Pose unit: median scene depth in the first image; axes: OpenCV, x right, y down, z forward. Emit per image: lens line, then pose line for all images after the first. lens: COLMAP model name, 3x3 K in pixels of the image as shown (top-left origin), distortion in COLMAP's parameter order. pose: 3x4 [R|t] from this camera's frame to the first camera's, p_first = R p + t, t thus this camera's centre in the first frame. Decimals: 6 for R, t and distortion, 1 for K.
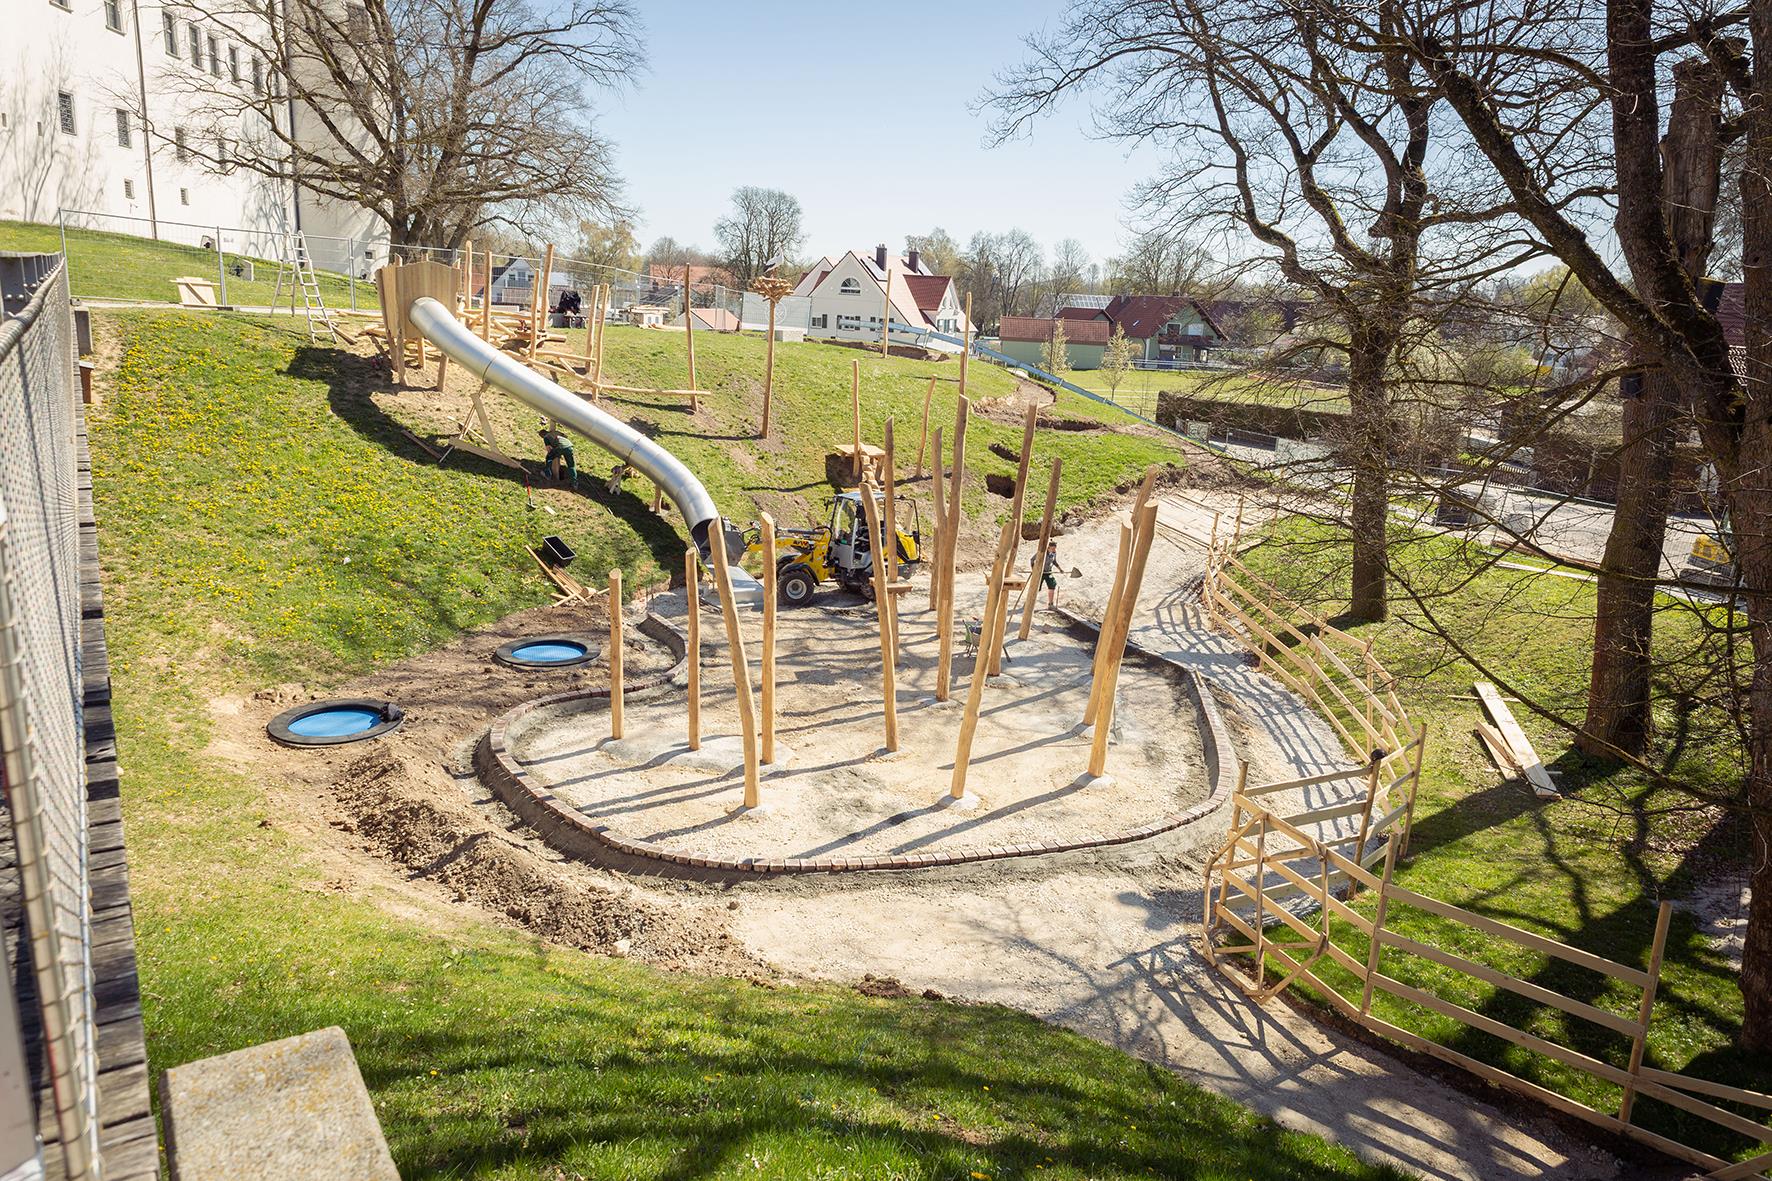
lens RADIAL K [[1208.5, 0, 886.0], [0, 1208.5, 590.5], [0, 0, 1]] dist [-0.008636, -0.007972]
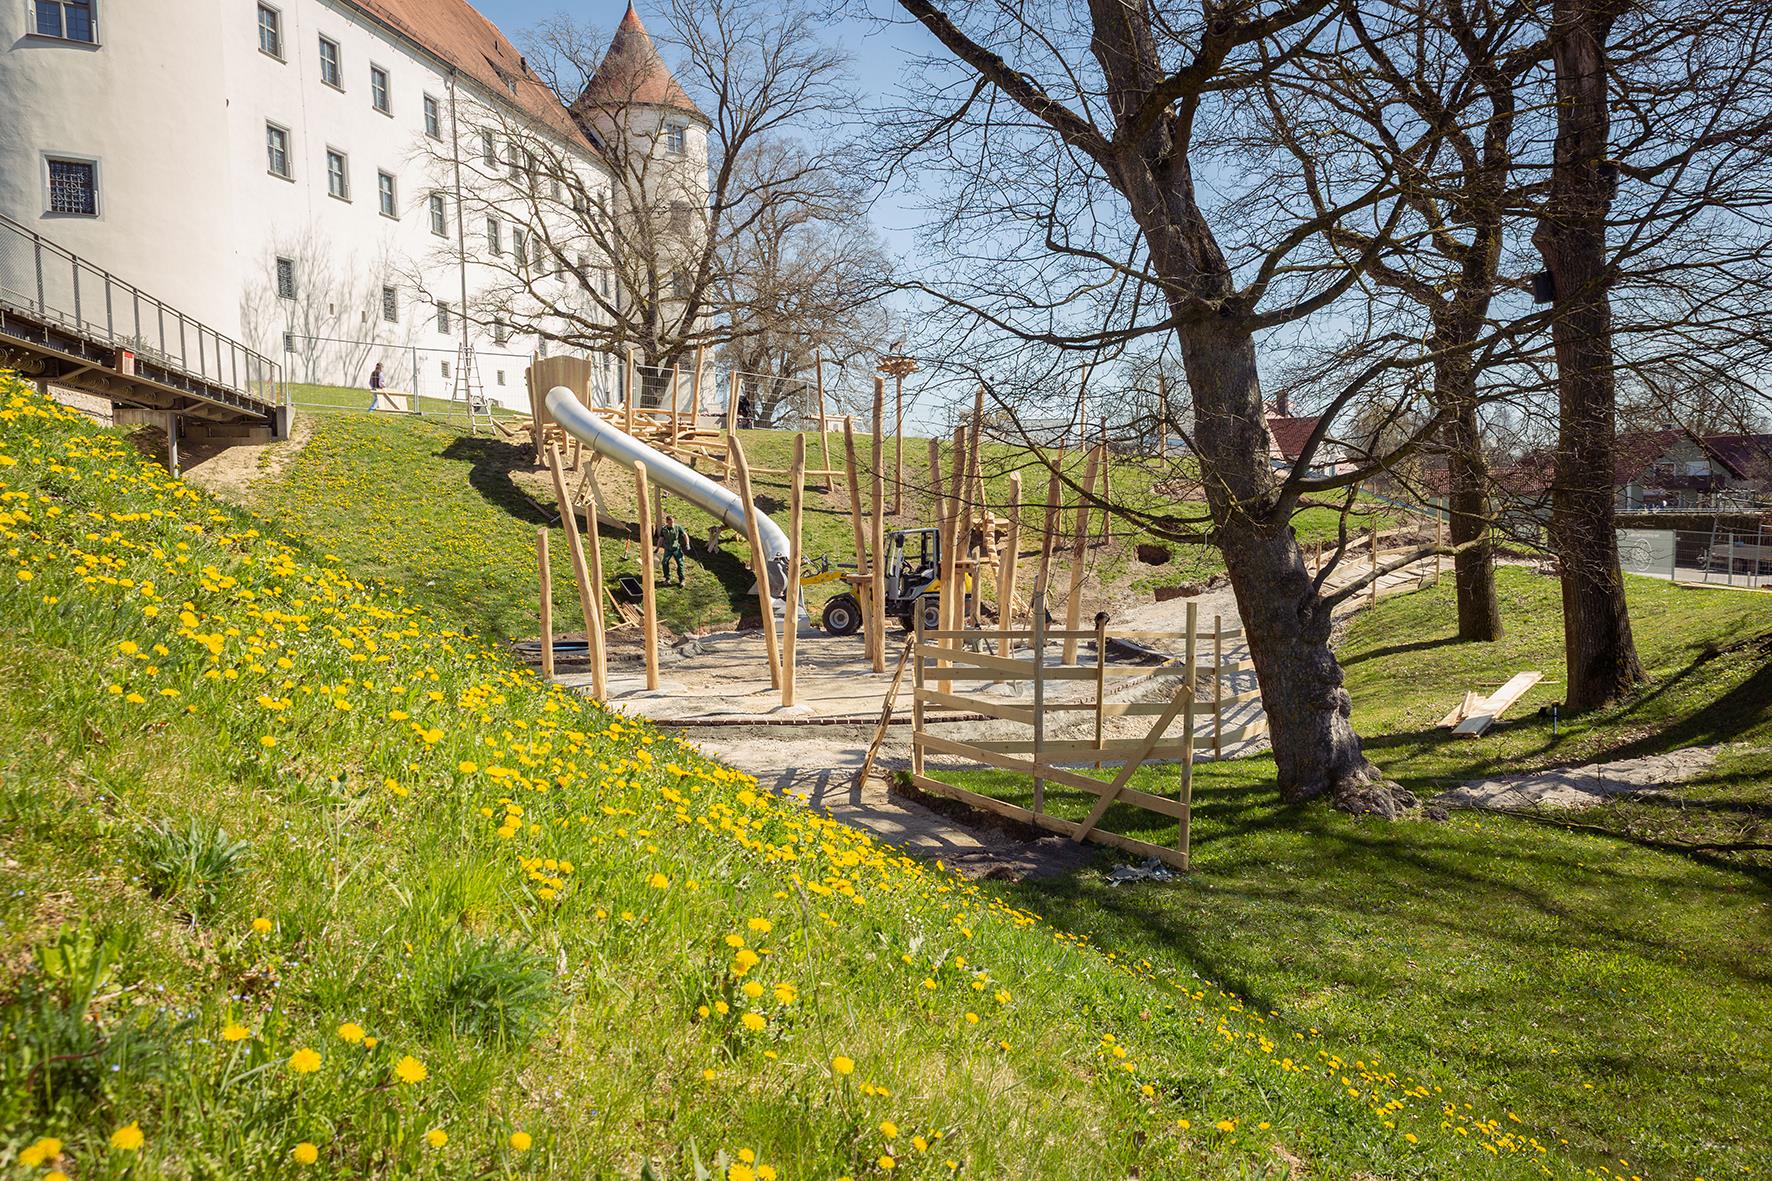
lens RADIAL K [[1442.5, 0, 886.0], [0, 1442.5, 590.5], [0, 0, 1]] dist [-0.001753, 0.003017]
pose [[0.938363, -0.046269, -0.342542, 0.478996], [-0.018473, 0.982871, -0.183367, 0.249050], [0.345159, 0.178392, 0.921435, -0.135269]]
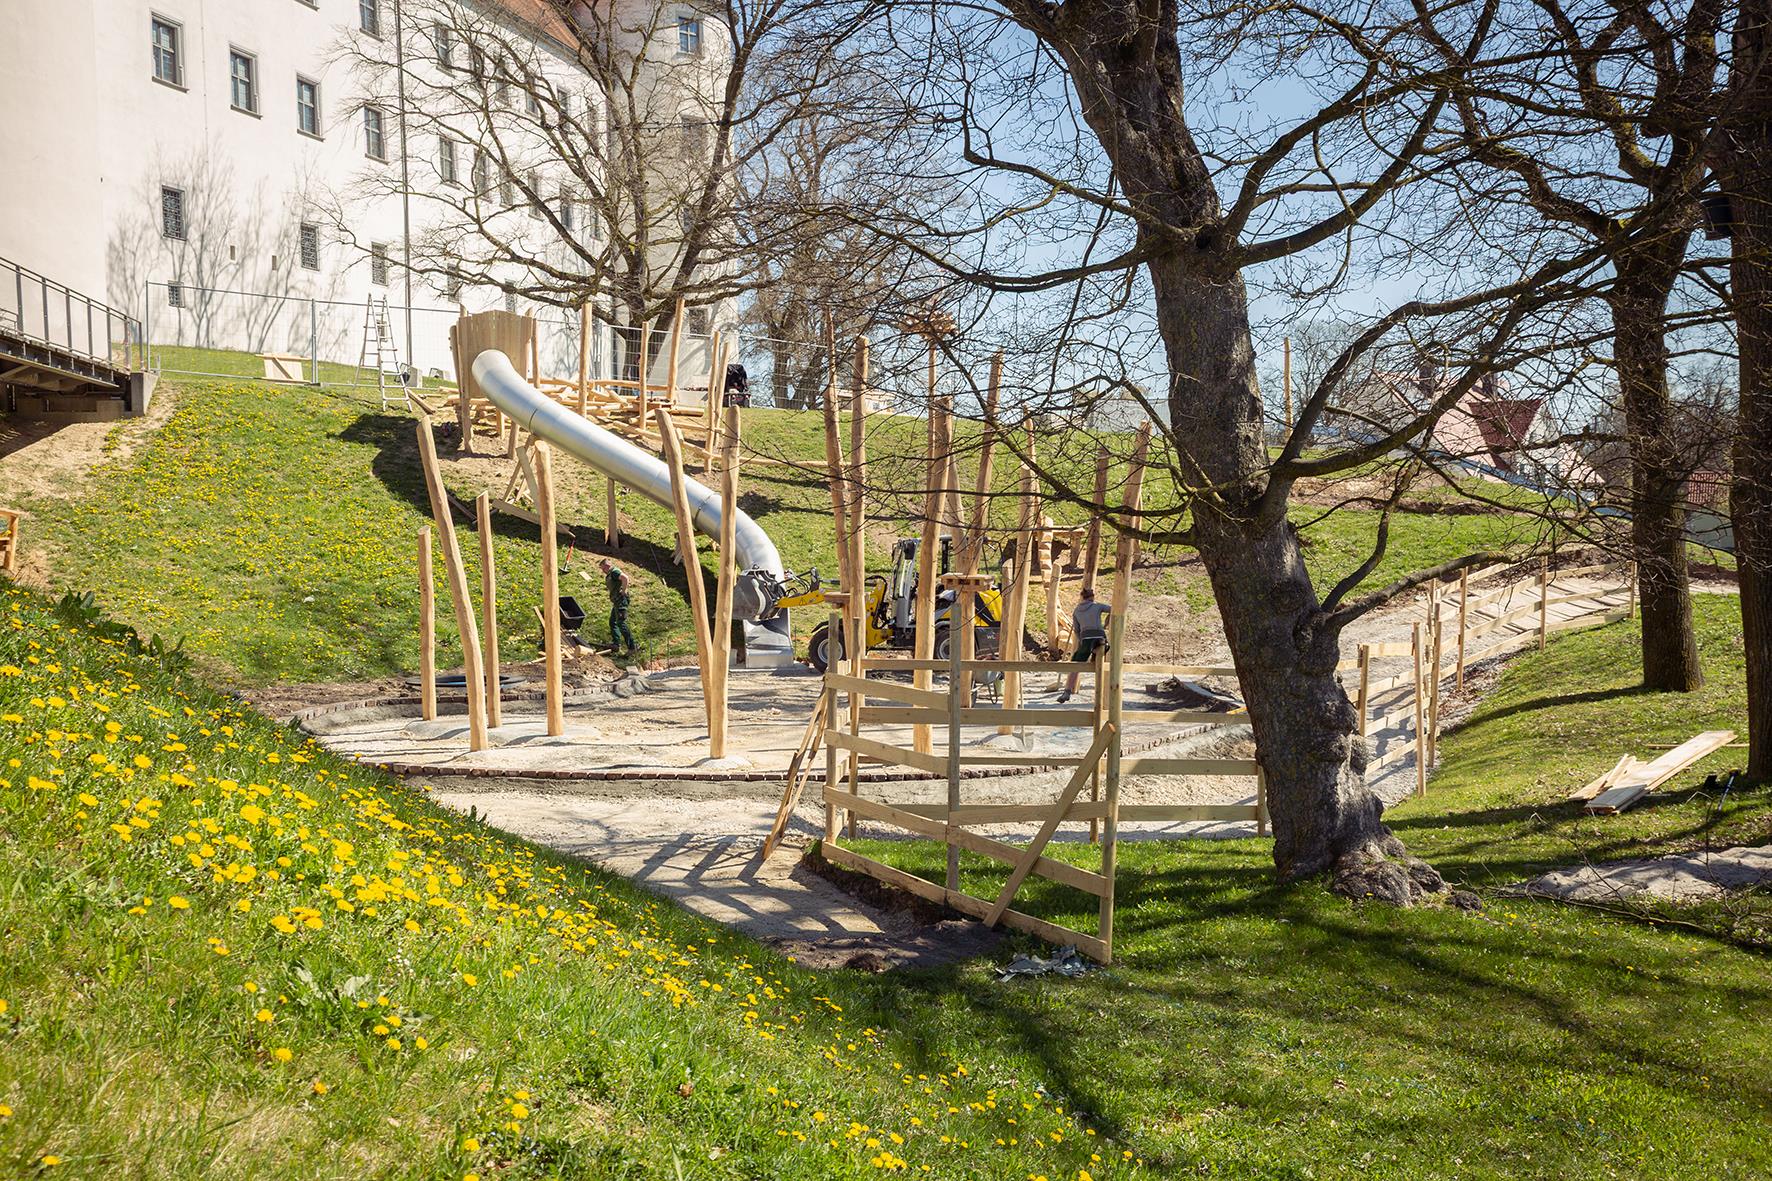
lens RADIAL K [[1895.2, 0, 886.0], [0, 1895.2, 590.5], [0, 0, 1]] dist [0.004014, -0.000380]
pose [[0.918065, -0.042147, -0.394182, 0.559804], [-0.041268, 0.978769, -0.200768, 0.258479], [0.394275, 0.200585, 0.896835, -0.114869]]
